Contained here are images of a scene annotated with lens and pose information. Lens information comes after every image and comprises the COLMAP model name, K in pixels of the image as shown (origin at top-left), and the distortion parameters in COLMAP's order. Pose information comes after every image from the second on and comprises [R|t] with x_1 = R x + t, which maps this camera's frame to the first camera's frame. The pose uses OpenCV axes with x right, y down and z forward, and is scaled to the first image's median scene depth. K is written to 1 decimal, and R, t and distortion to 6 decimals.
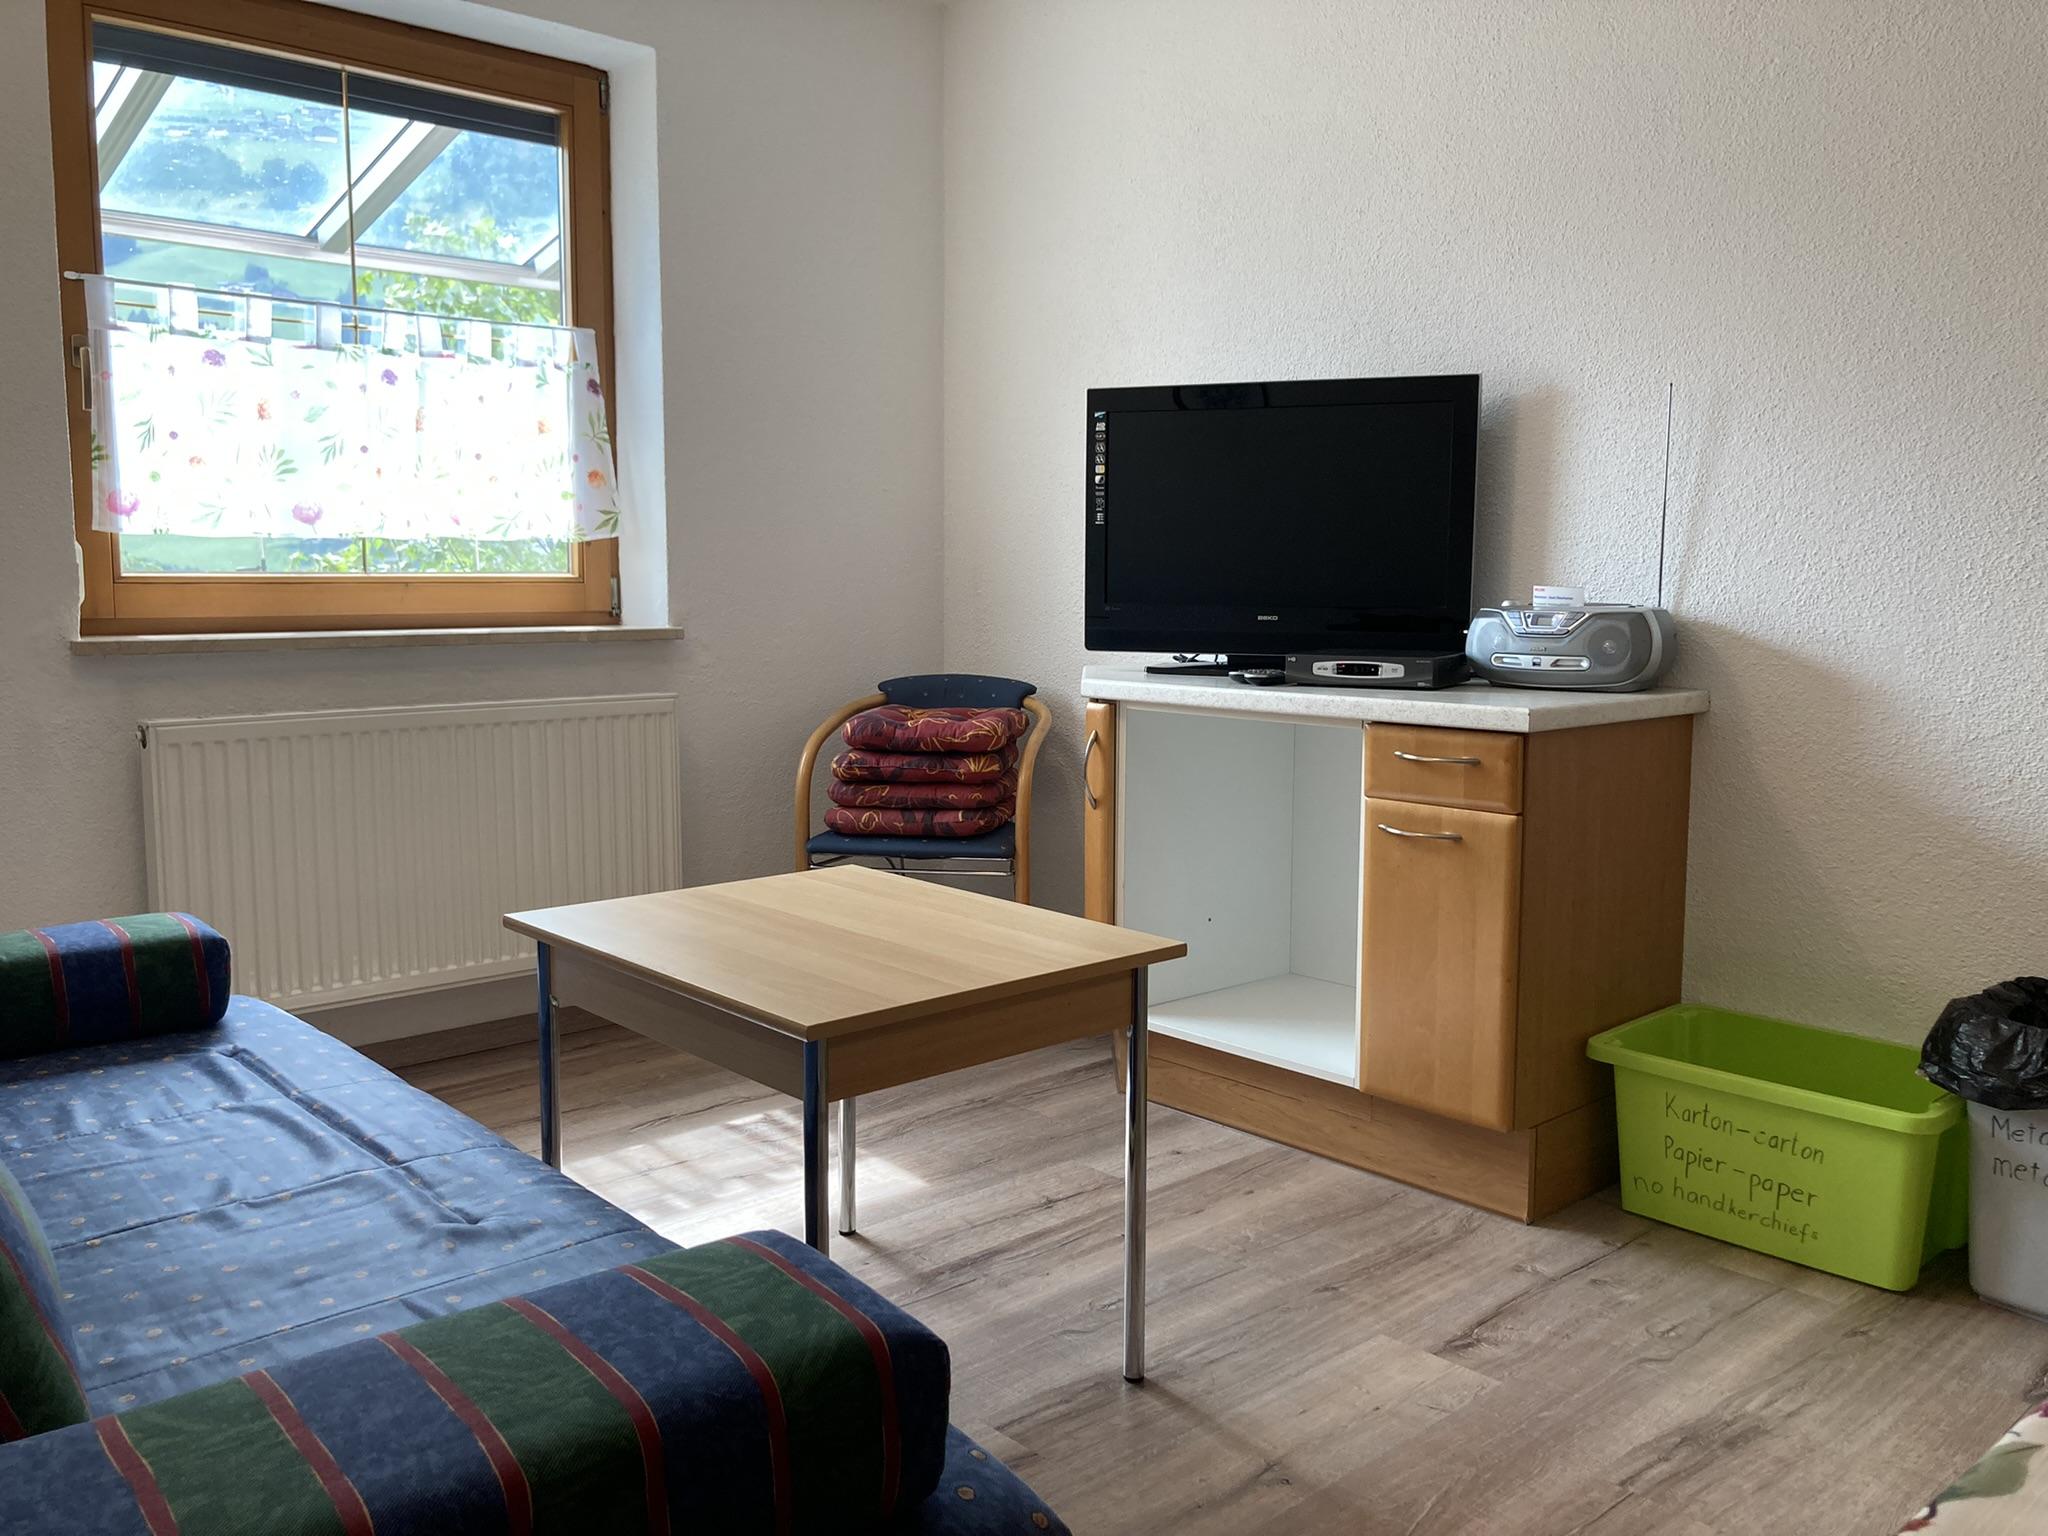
lens RADIAL K [[1712.9, 0, 1027.7], [0, 1712.9, 768.9], [0, 0, 1]] dist [0.044944, -0.023615]
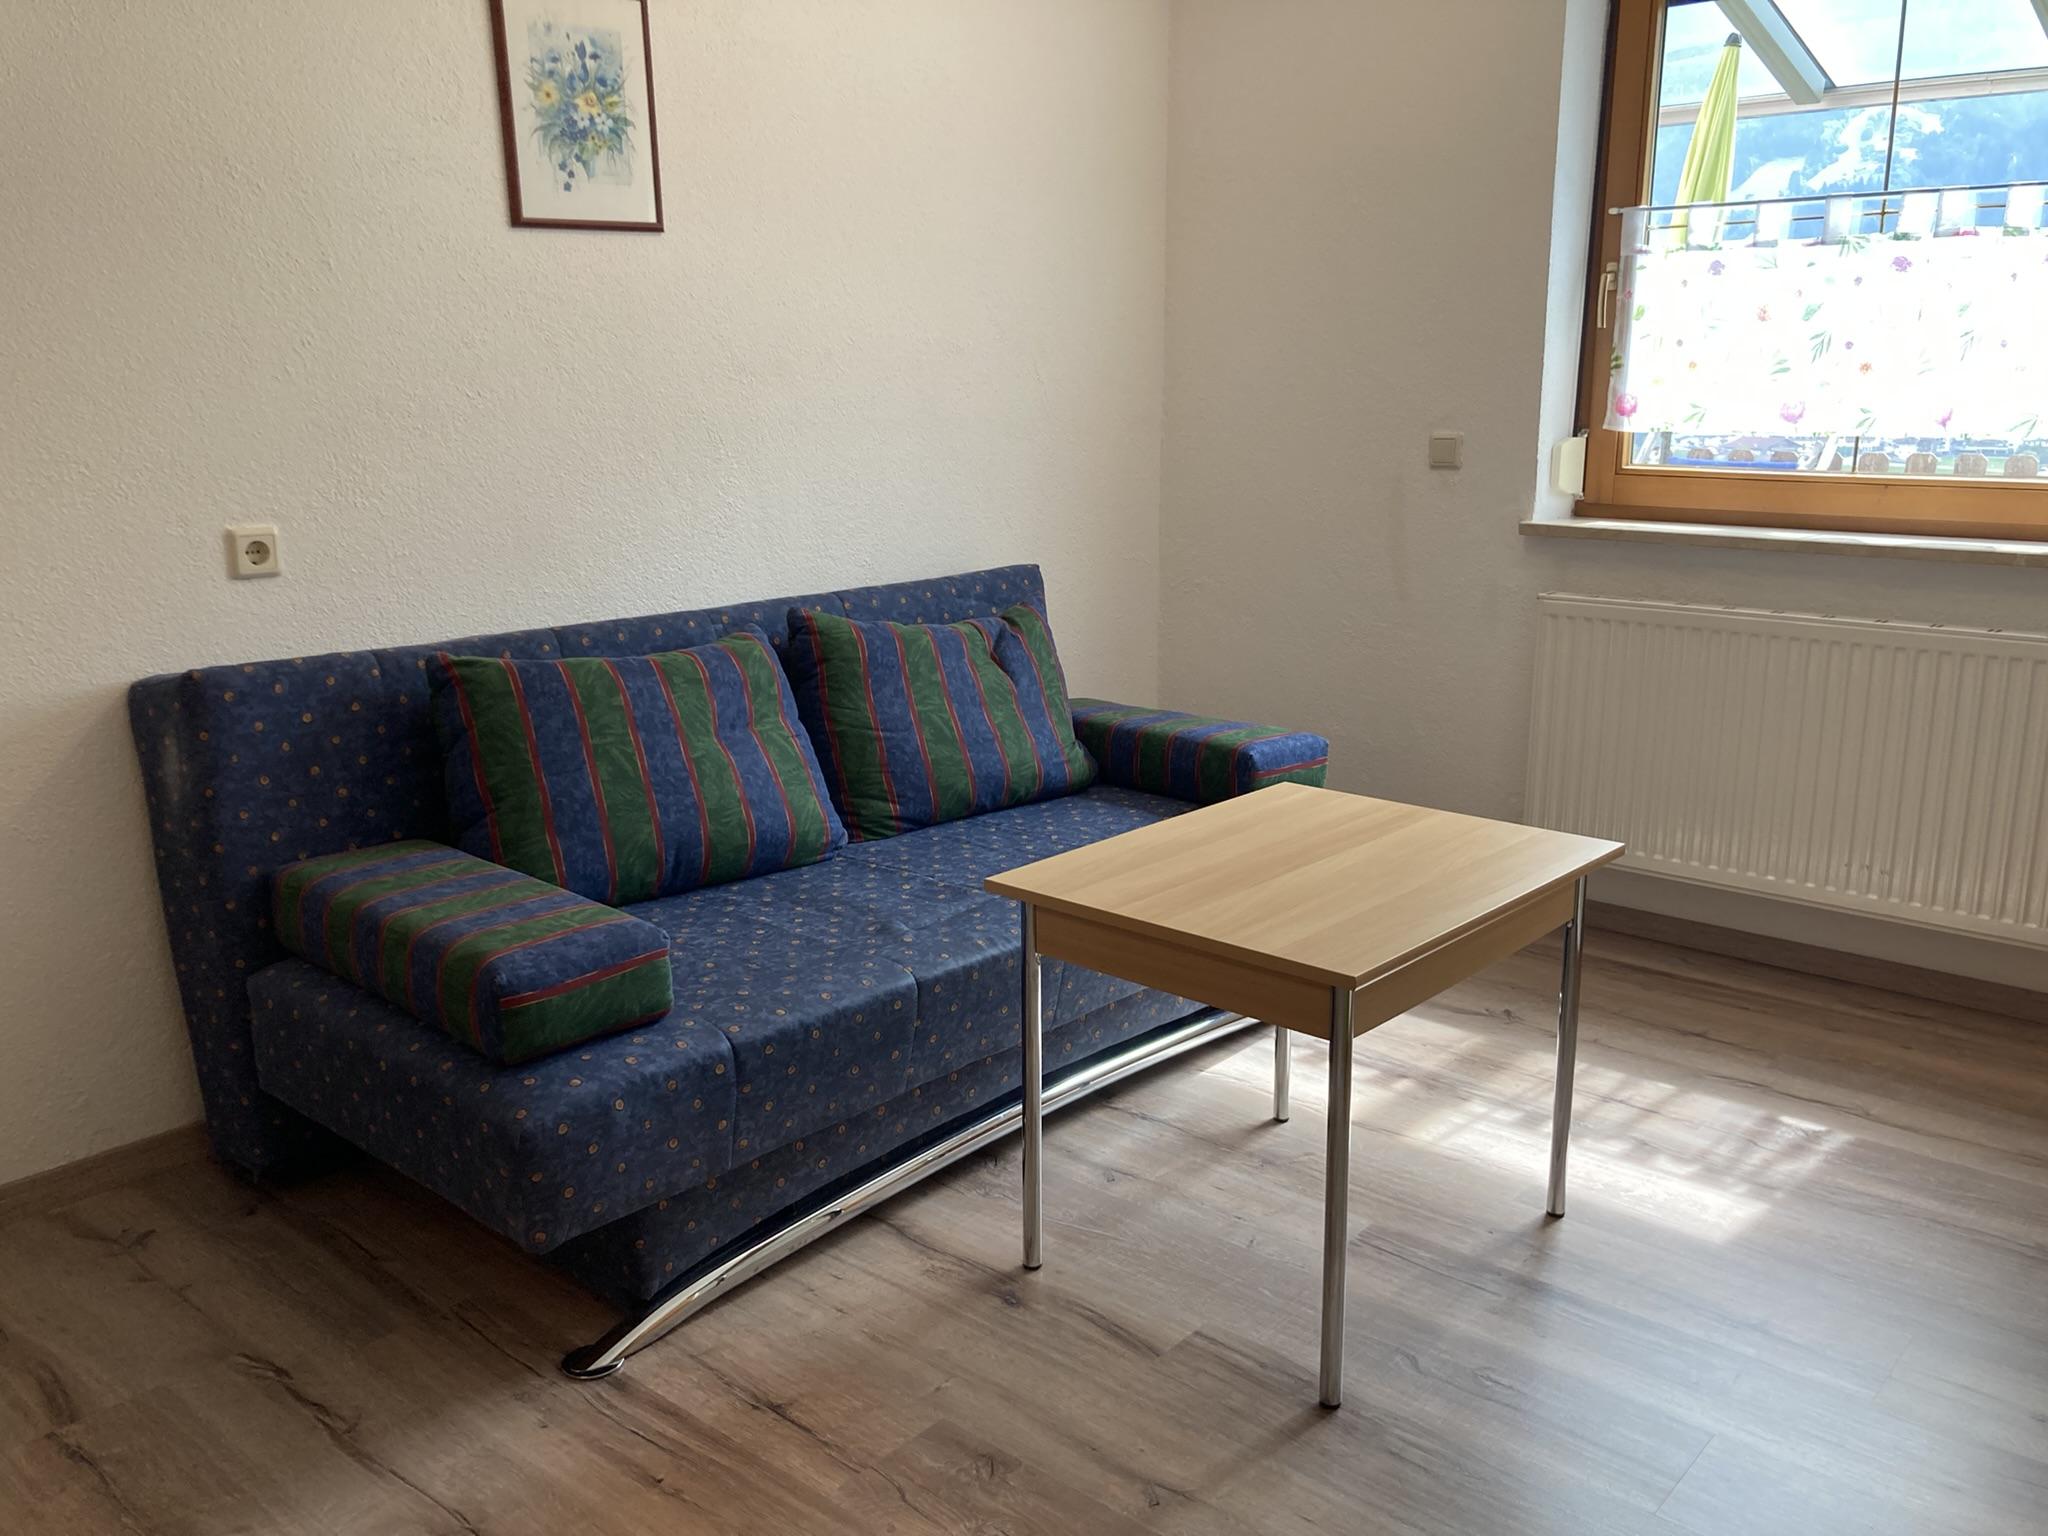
lens RADIAL K [[1712.9, 0, 1029.9], [0, 1712.9, 768.0], [0, 0, 1]] dist [0.044944, -0.023615]
pose [[0.111045, 0.224638, -0.968094, 0.598711], [-0.116135, 0.970378, 0.211847, -0.113430], [0.987006, 0.088905, 0.133844, 0.459586]]
